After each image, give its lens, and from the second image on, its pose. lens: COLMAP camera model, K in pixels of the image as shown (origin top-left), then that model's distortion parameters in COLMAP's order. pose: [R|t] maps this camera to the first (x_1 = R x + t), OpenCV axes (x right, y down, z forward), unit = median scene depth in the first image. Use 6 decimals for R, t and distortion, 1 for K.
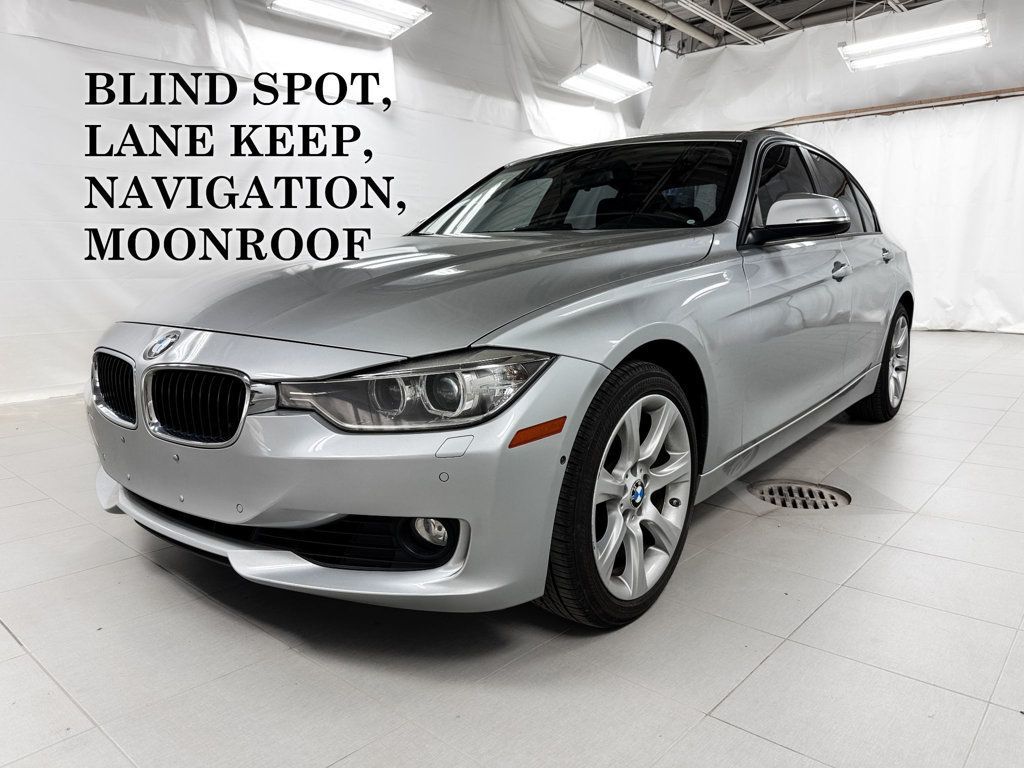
lens RADIAL K [[735.0, 0, 504.4], [0, 735.0, 384.1], [0, 0, 1]] dist [0.031561, -0.027919]
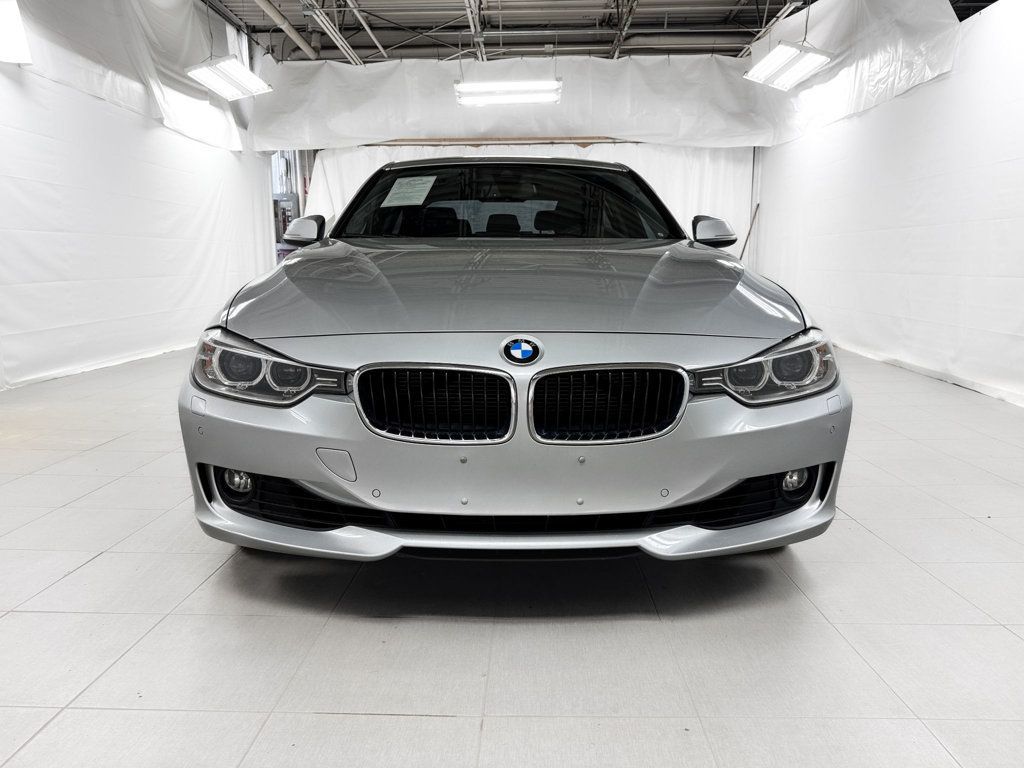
lens RADIAL K [[735.0, 0, 508.5], [0, 735.0, 394.2], [0, 0, 1]] dist [0.031561, -0.027919]
pose [[0.775224, -0.103505, 0.623149, -0.233194], [0.102733, 0.994009, 0.037300, -0.007409], [-0.623277, 0.035102, 0.781213, 0.060089]]
